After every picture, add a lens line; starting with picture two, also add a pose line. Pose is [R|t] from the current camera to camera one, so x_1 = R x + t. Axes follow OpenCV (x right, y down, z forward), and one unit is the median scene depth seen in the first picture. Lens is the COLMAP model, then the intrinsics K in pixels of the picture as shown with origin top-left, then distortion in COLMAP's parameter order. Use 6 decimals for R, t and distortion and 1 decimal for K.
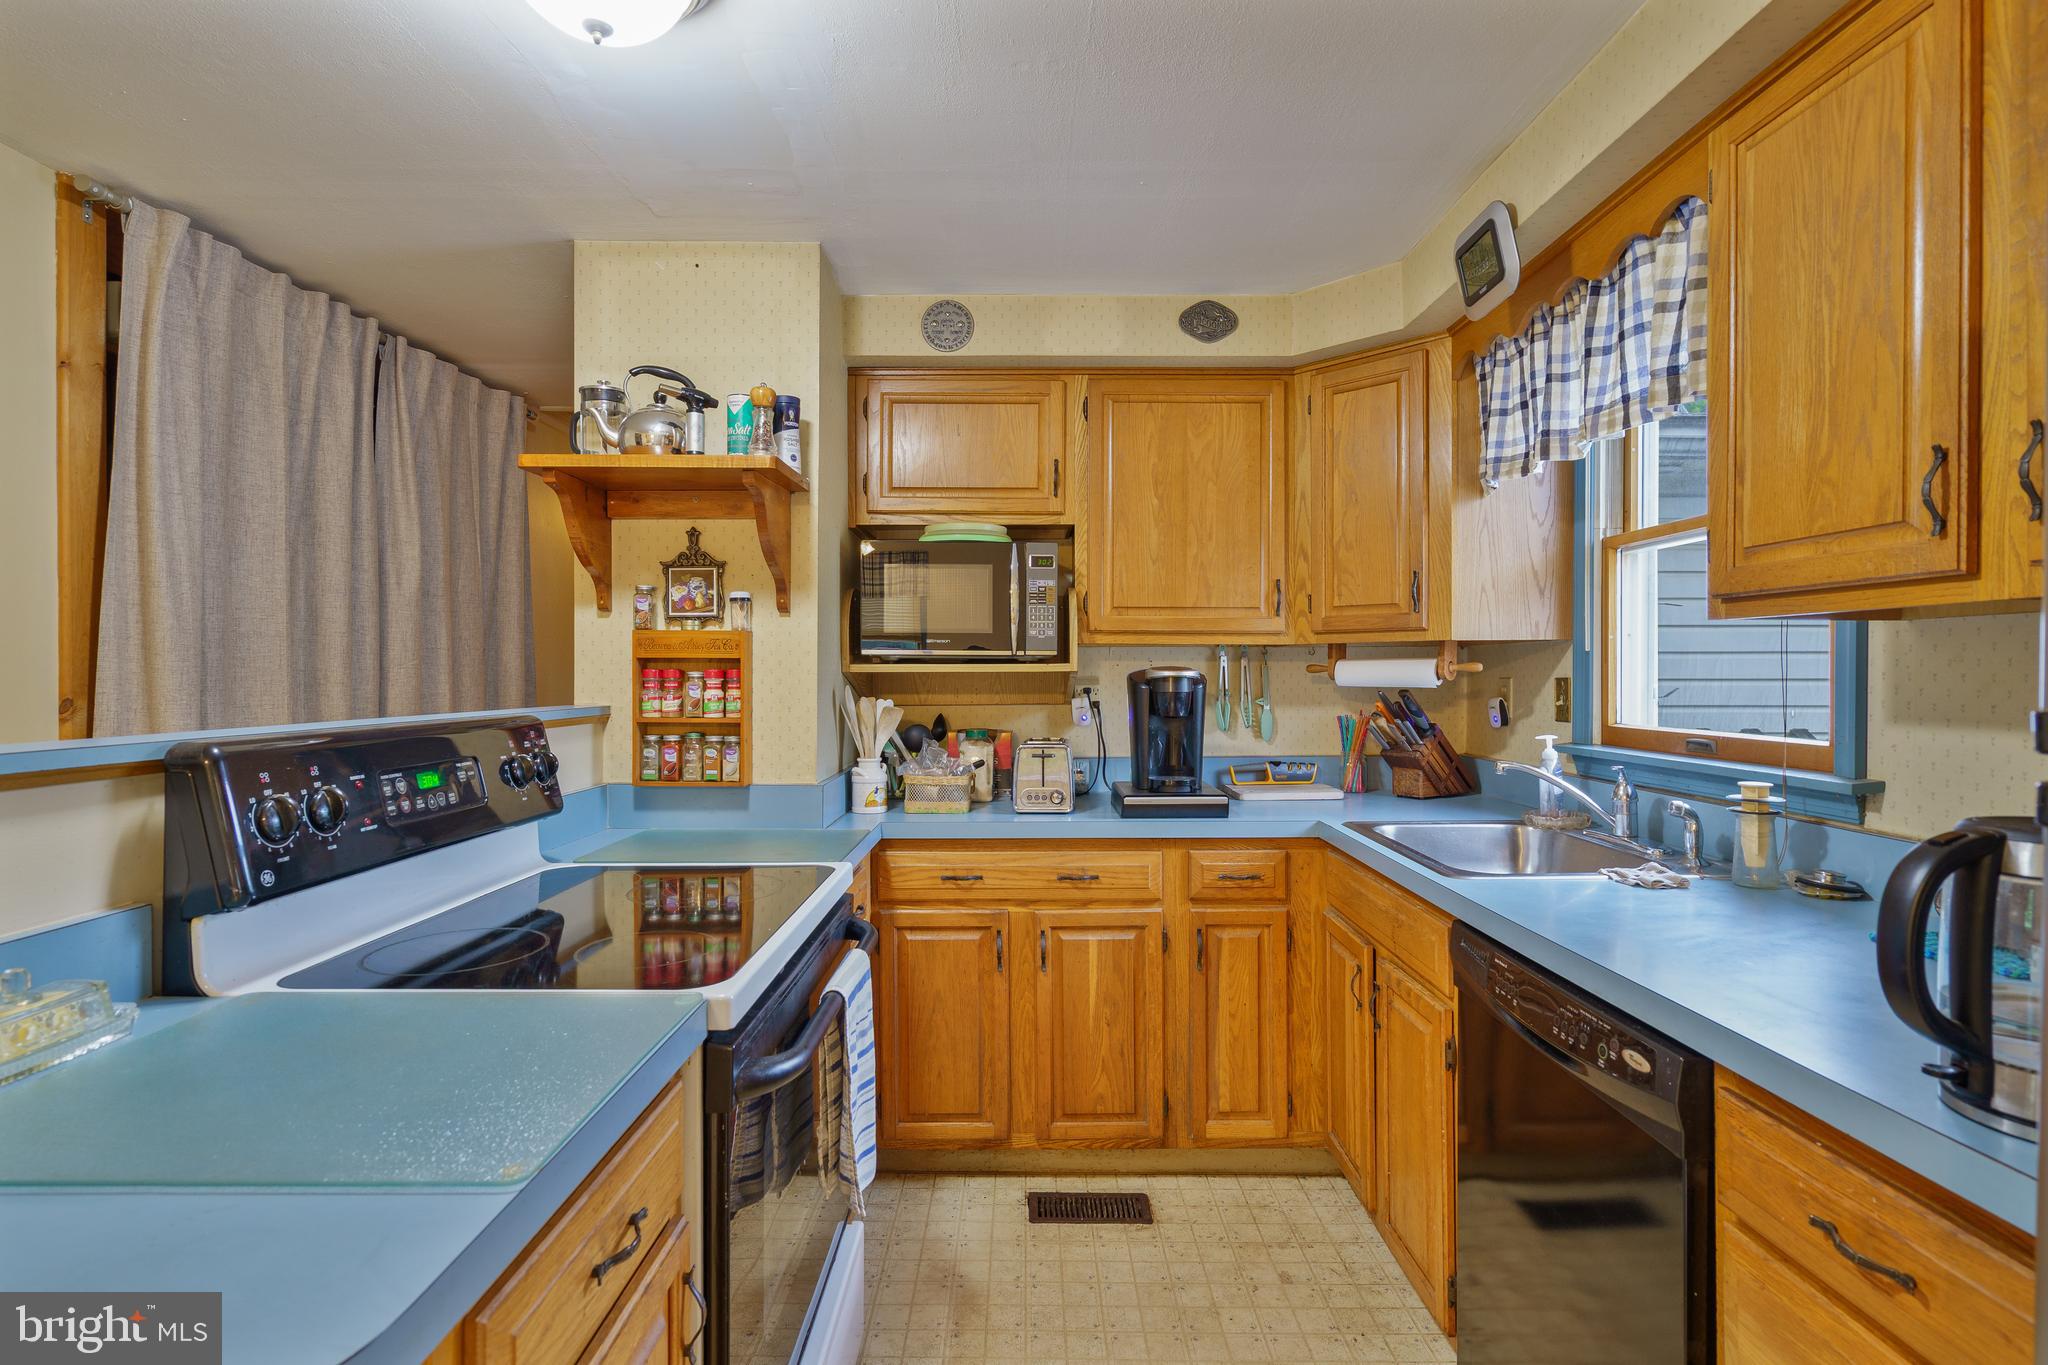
lens RADIAL K [[949.8, 0, 1067.1], [0, 949.8, 681.8], [0, 0, 1]] dist [-0.011209, 0.002718]
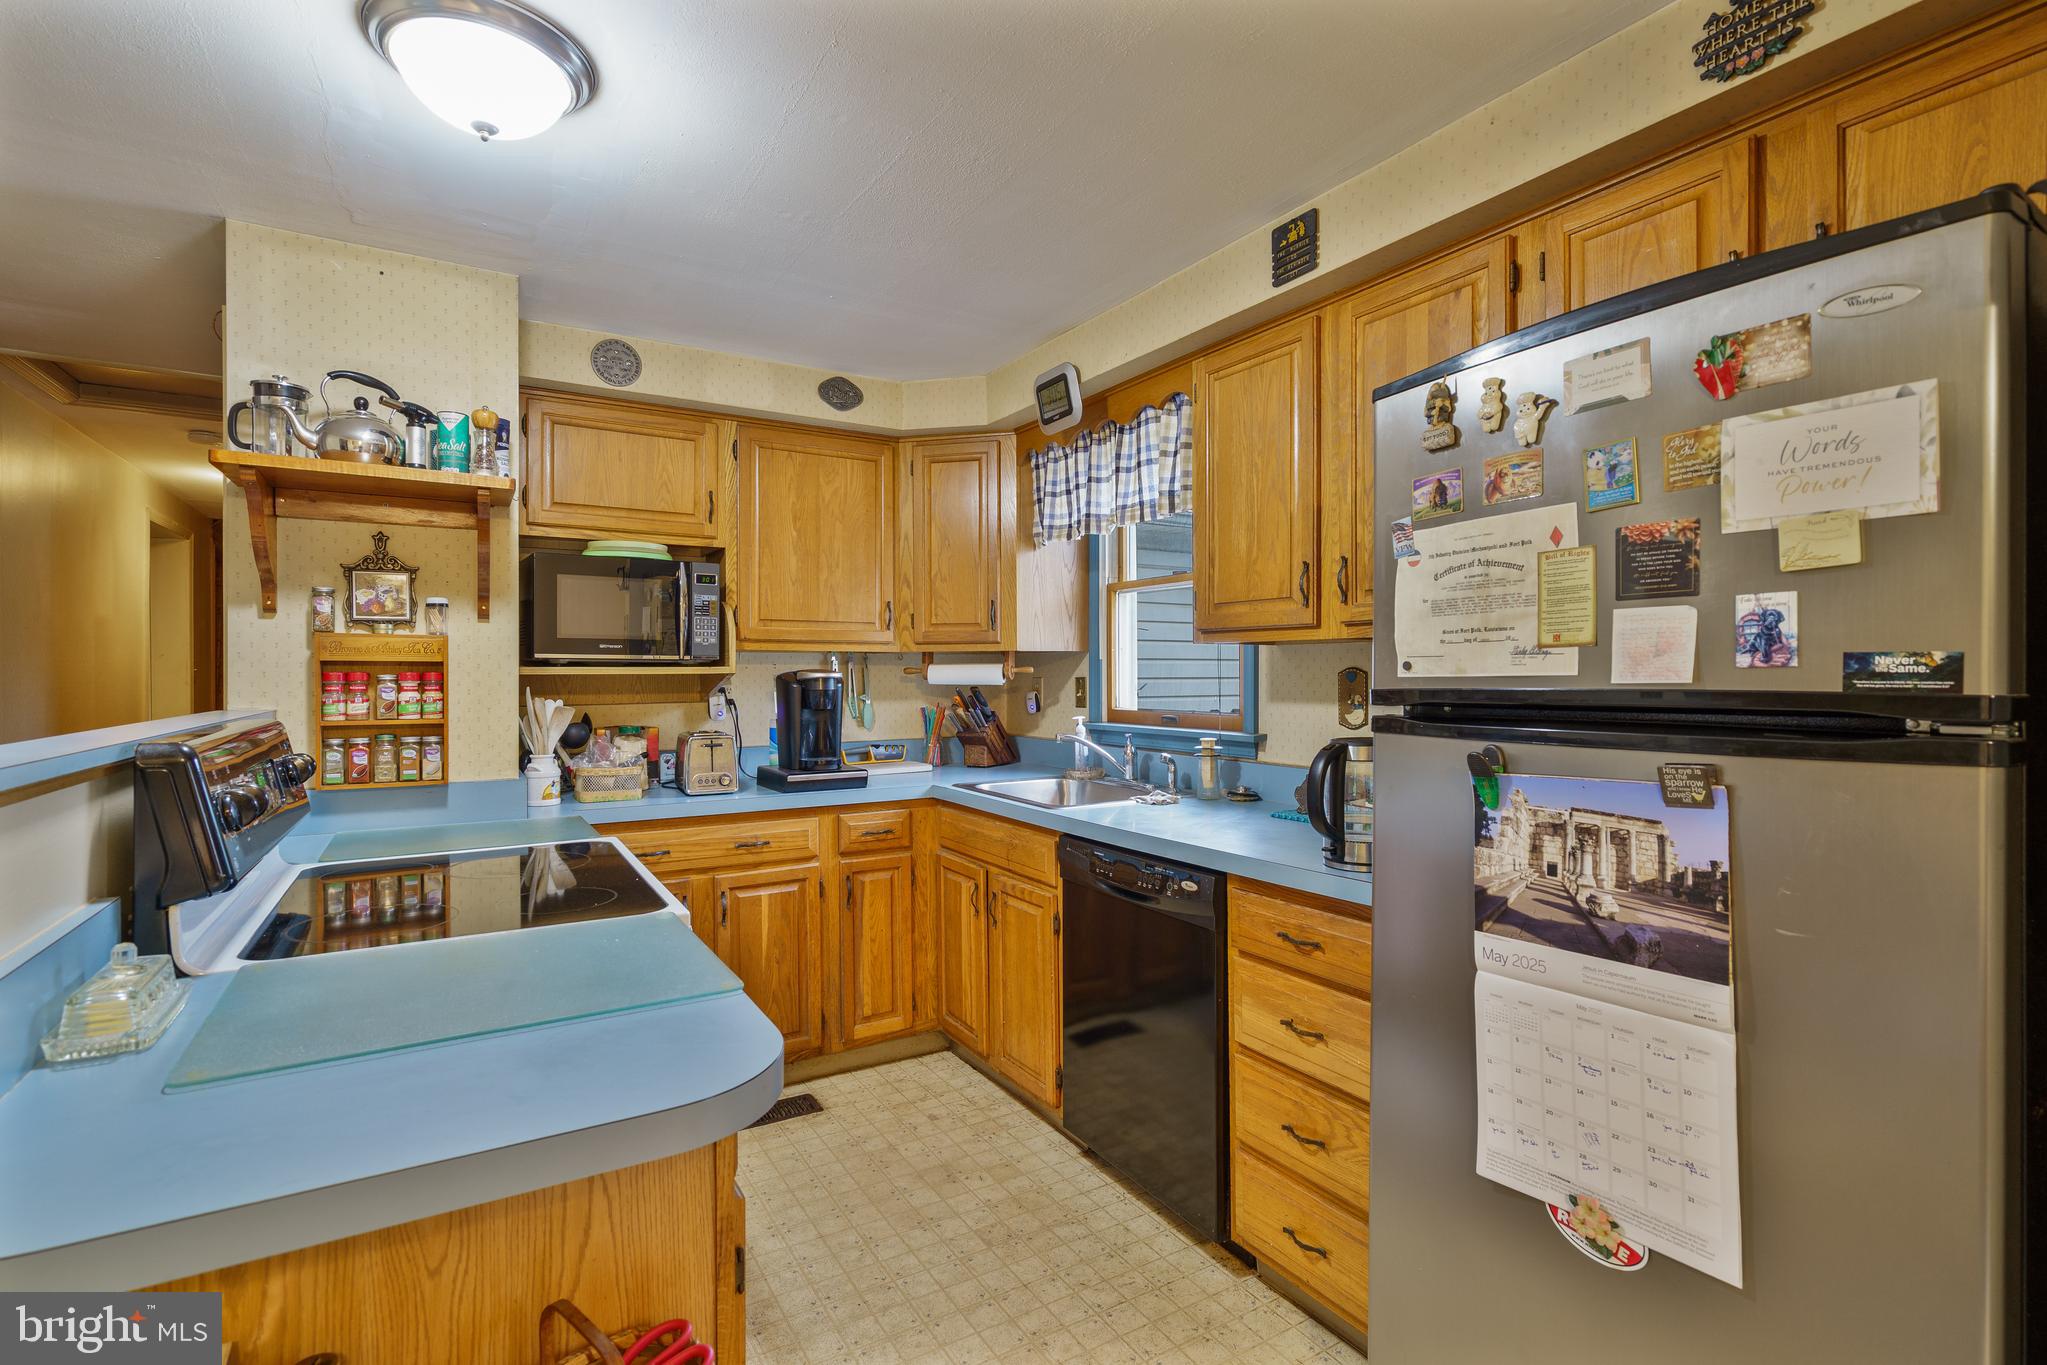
lens RADIAL K [[949.3, 0, 1020.6], [0, 949.3, 685.3], [0, 0, 1]] dist [-0.011209, 0.002718]
pose [[0.855753, -0.008546, 0.517314, -0.334688], [0.006472, 0.999962, 0.005813, -0.000880], [-0.517345, -0.001627, 0.855776, -0.217560]]
